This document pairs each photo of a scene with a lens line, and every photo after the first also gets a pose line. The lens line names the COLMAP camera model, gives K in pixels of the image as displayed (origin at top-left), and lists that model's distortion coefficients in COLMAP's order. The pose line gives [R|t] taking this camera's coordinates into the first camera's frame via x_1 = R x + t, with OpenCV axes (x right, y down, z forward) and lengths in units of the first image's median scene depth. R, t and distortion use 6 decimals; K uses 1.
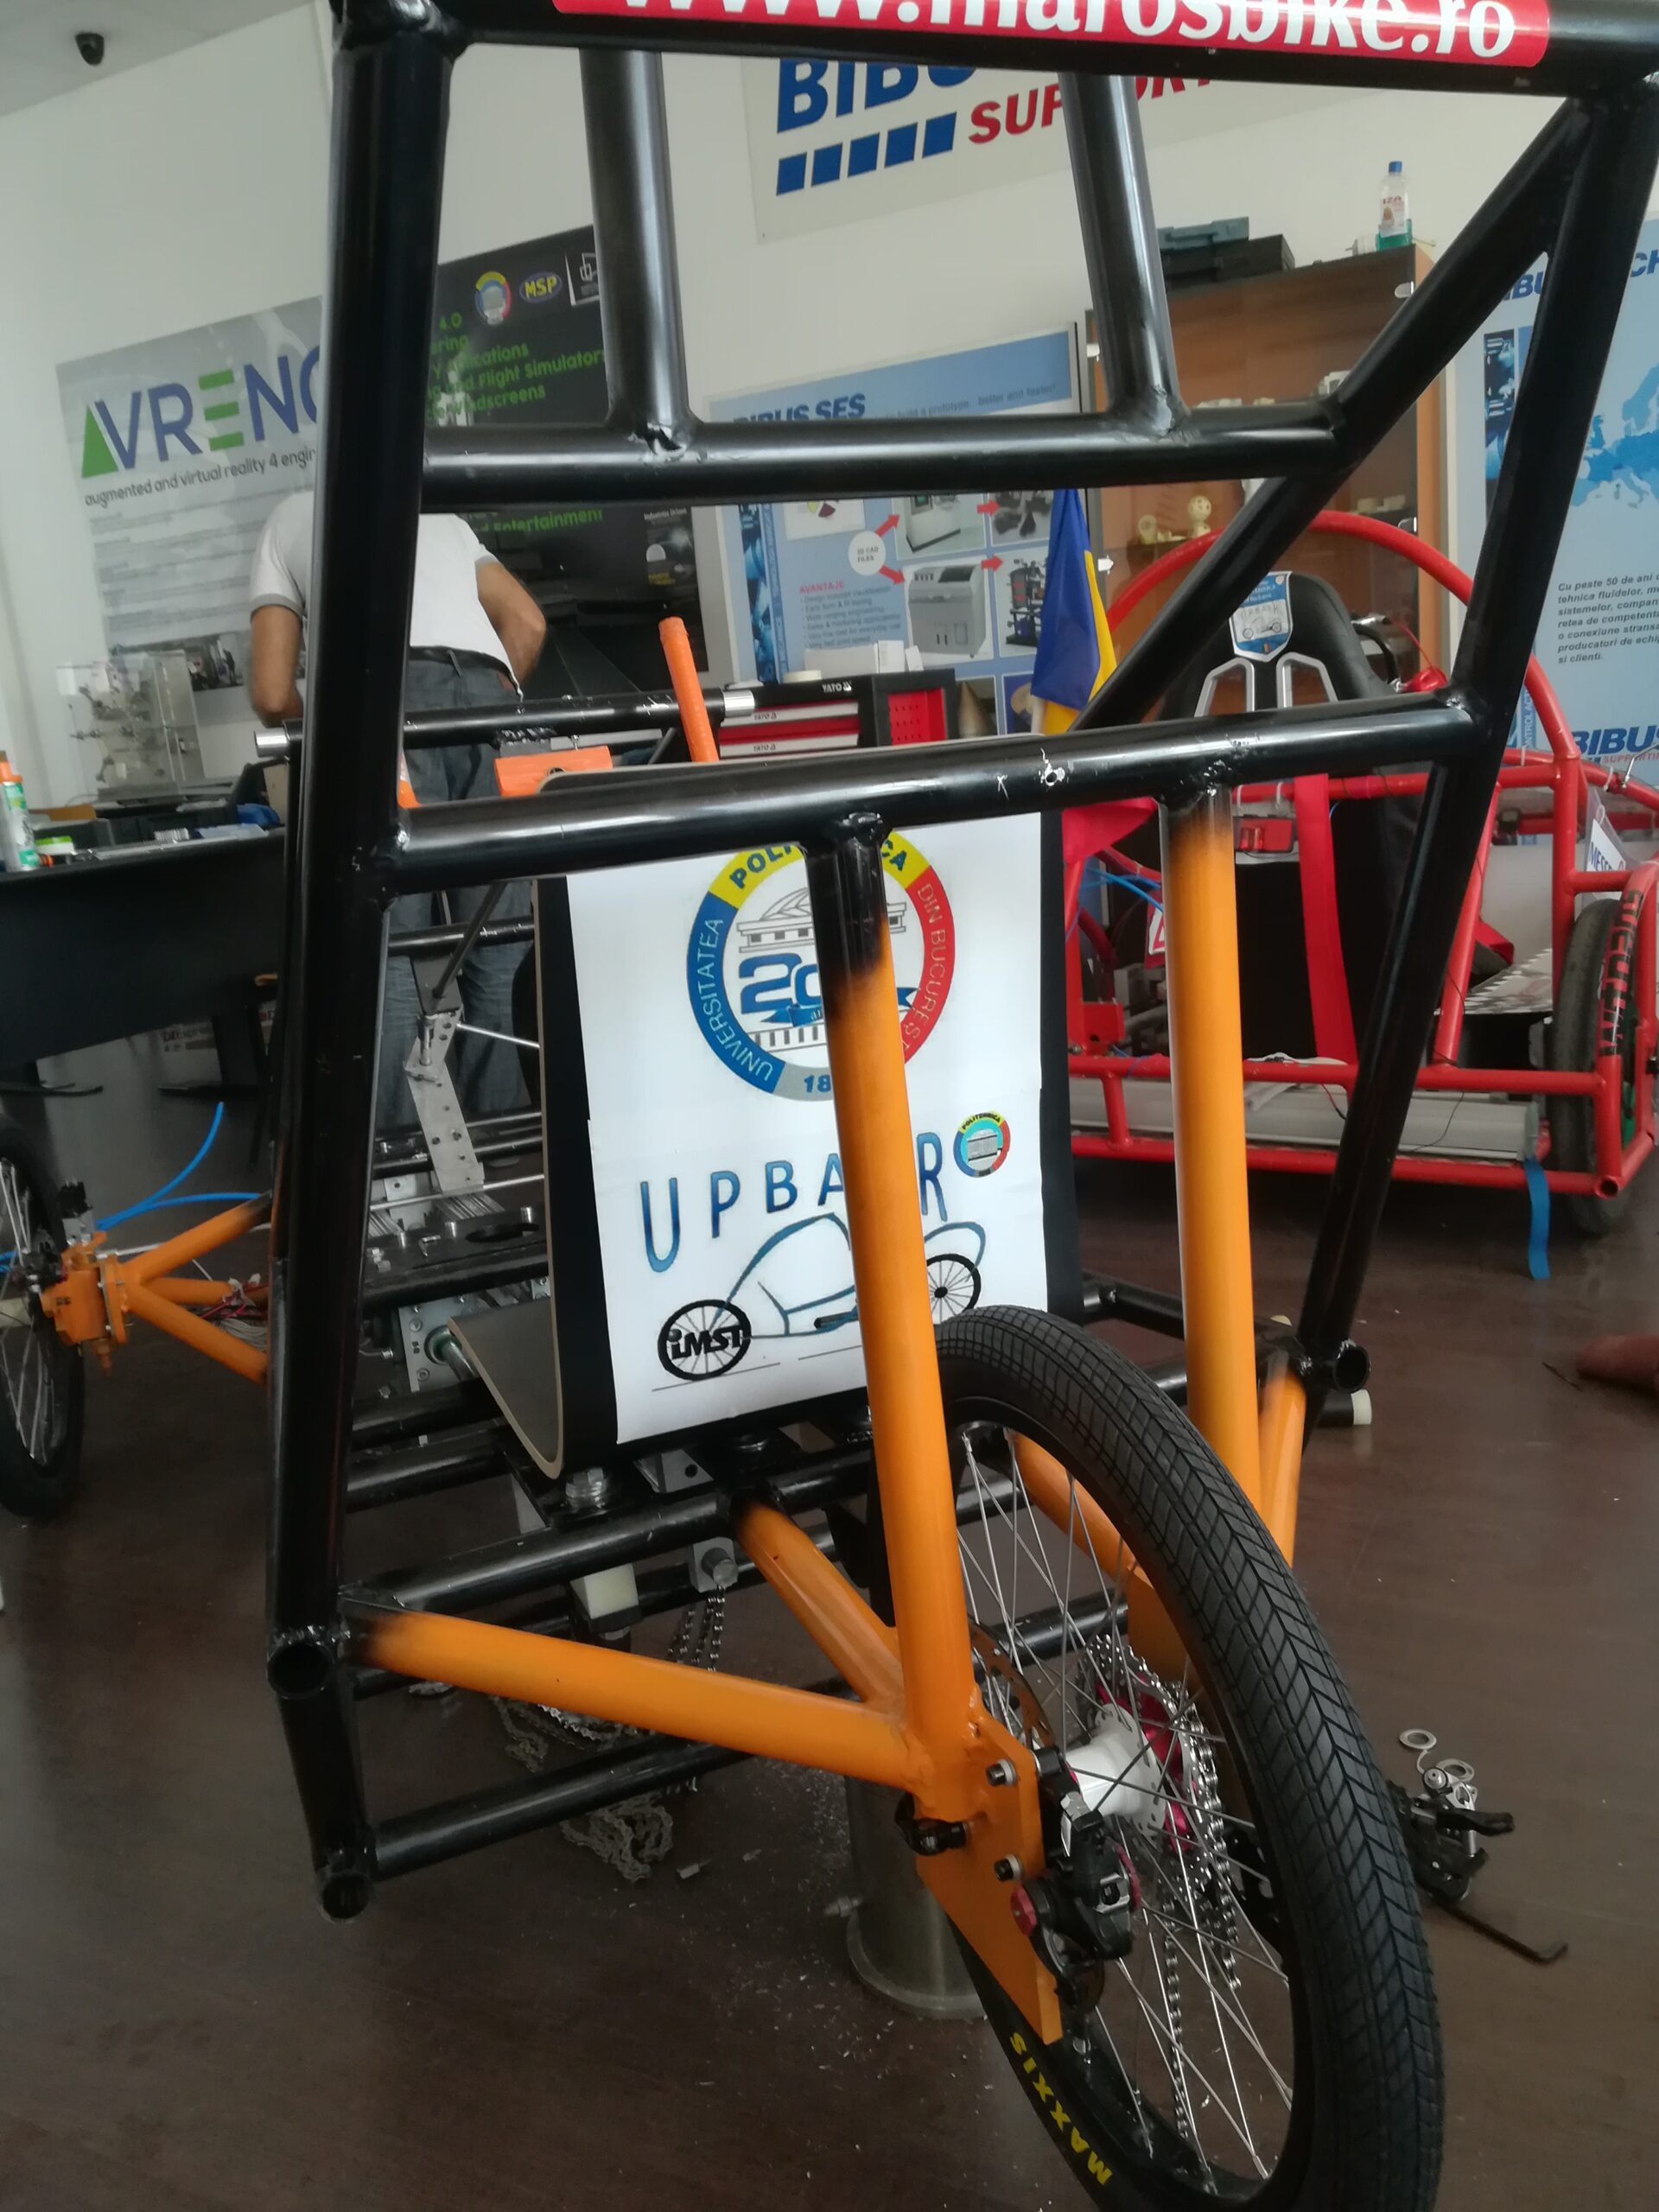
lens RADIAL K [[1704.6, 0, 830.0], [0, 1704.6, 1103.0], [0, 0, 1]] dist [-0.005348, -0.022471]
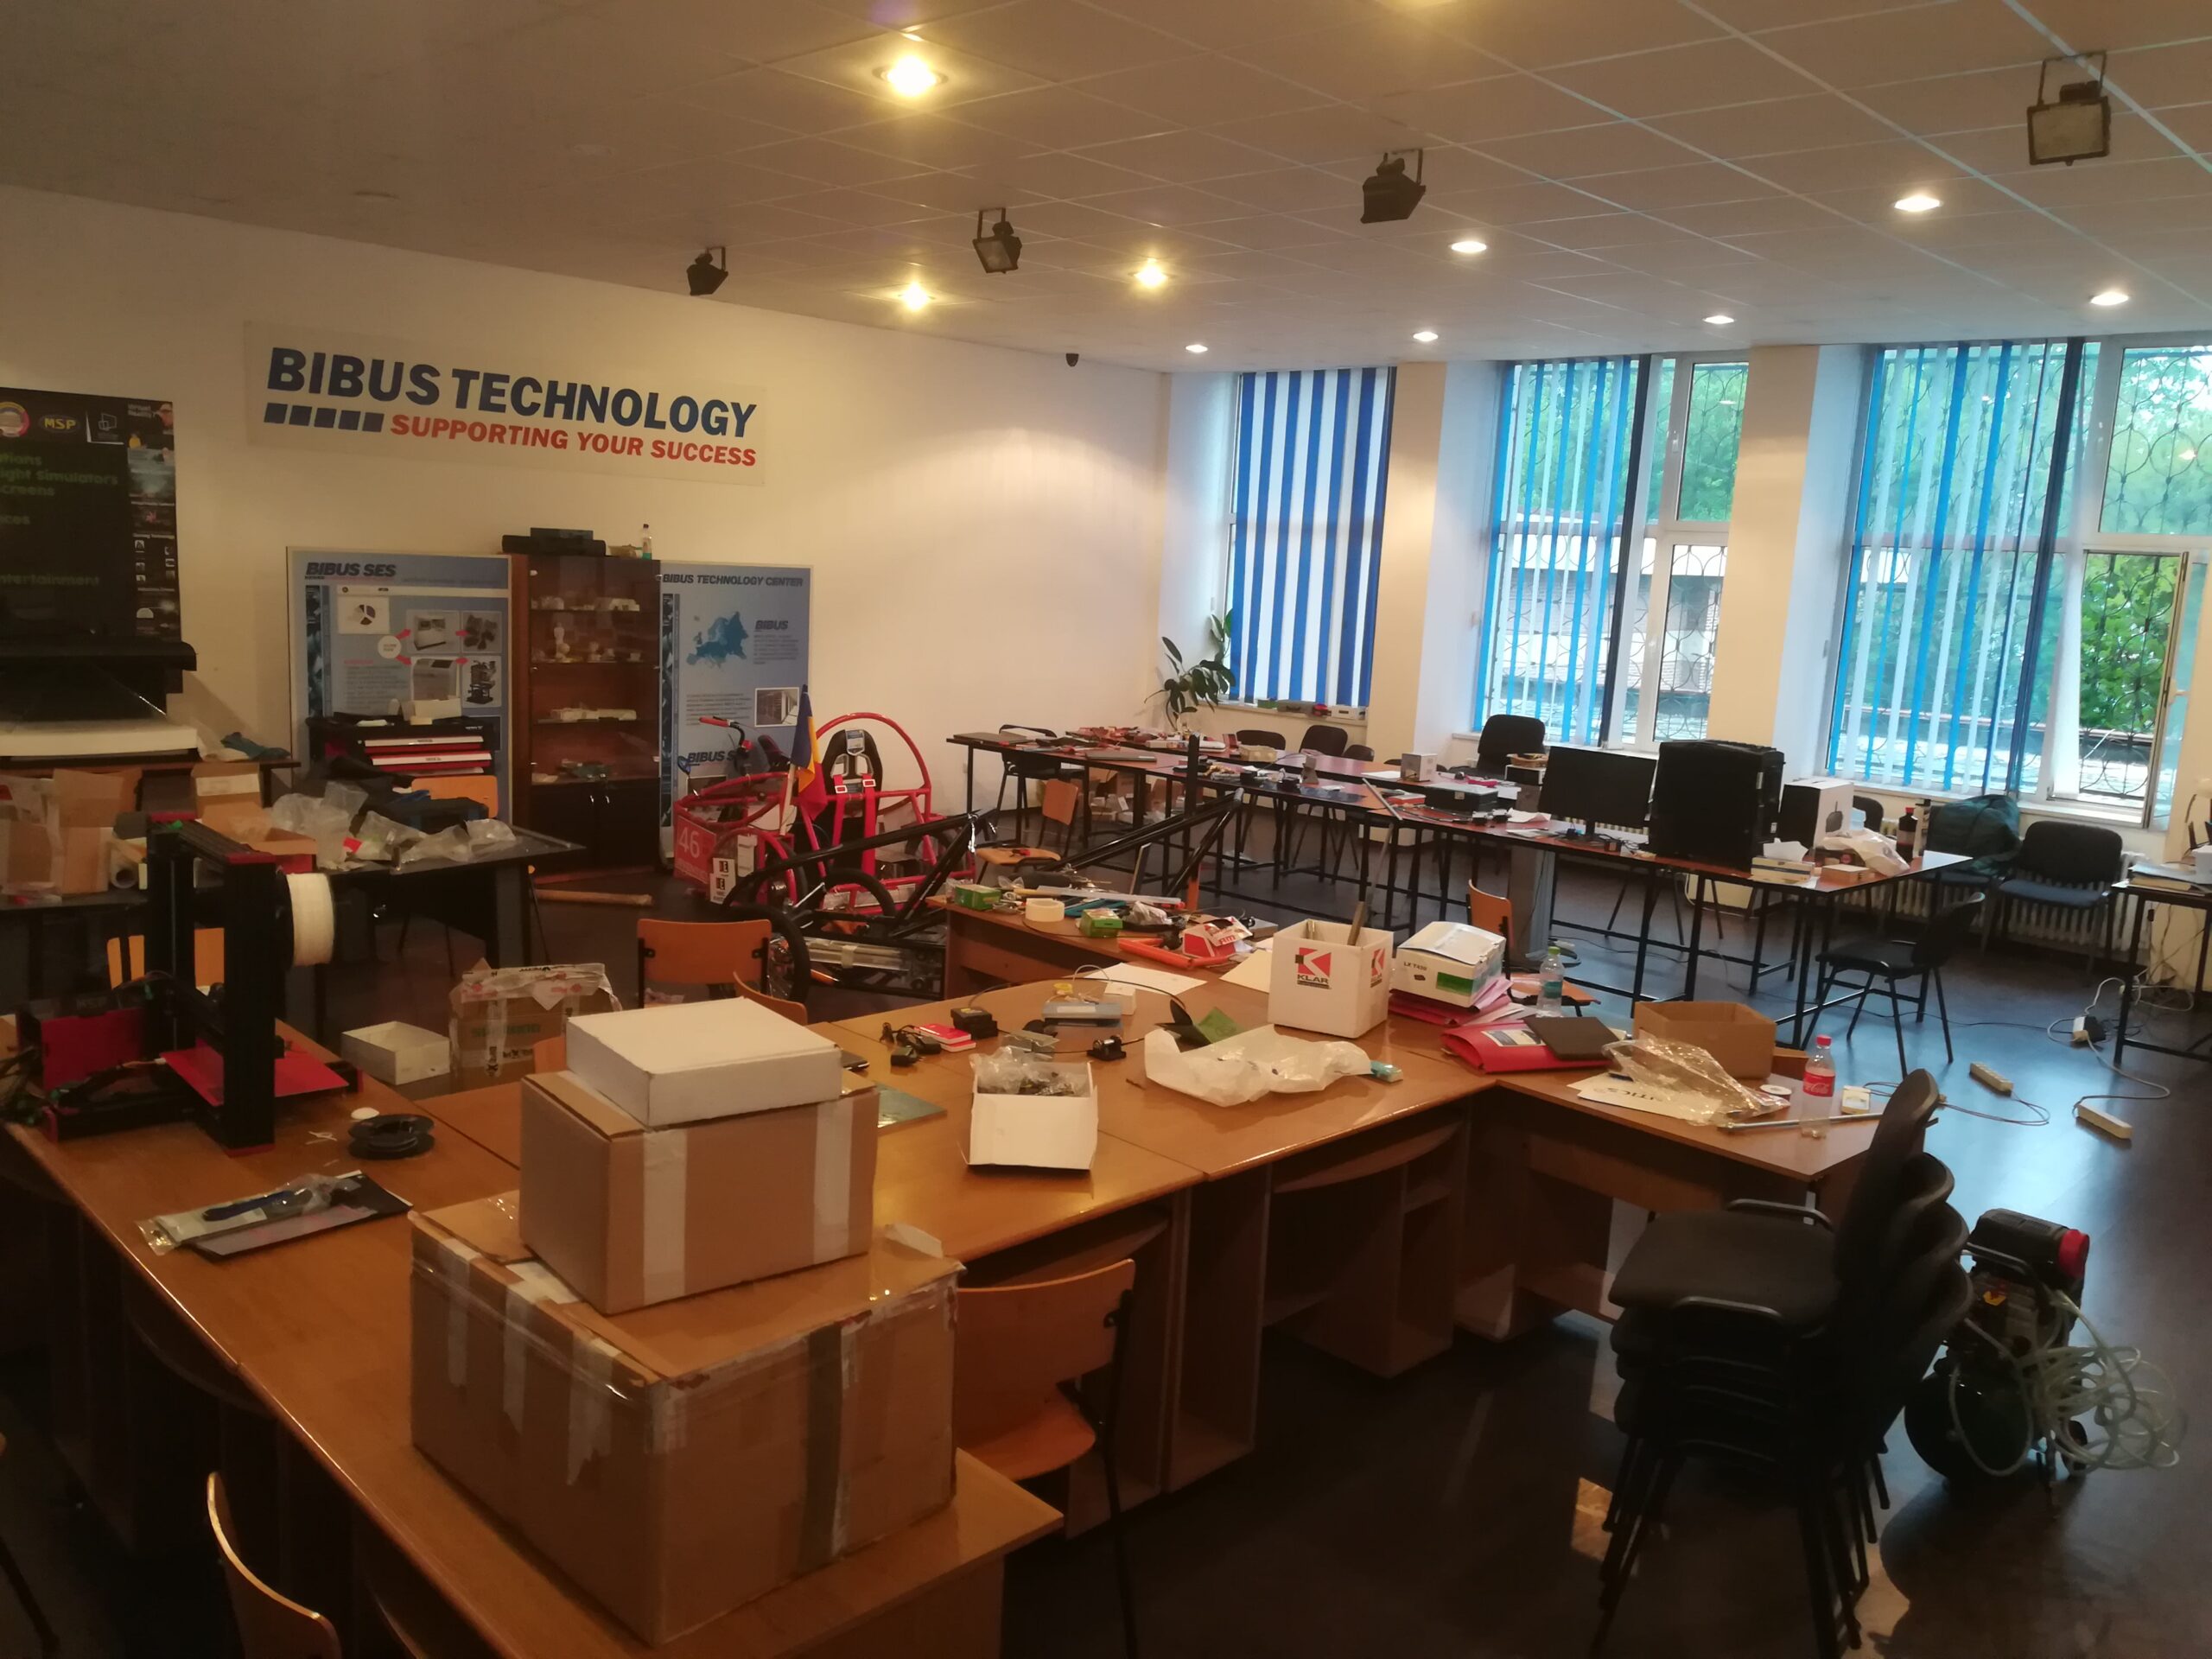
lens RADIAL K [[1704.6, 0, 1105.7], [0, 1704.6, 830.3], [0, 0, 1]] dist [-0.005348, -0.022471]
pose [[0.287307, -0.044856, 0.956788, -1.508739], [0.145118, 0.989410, 0.002809, -0.021284], [-0.946782, 0.138040, 0.290774, -0.231895]]
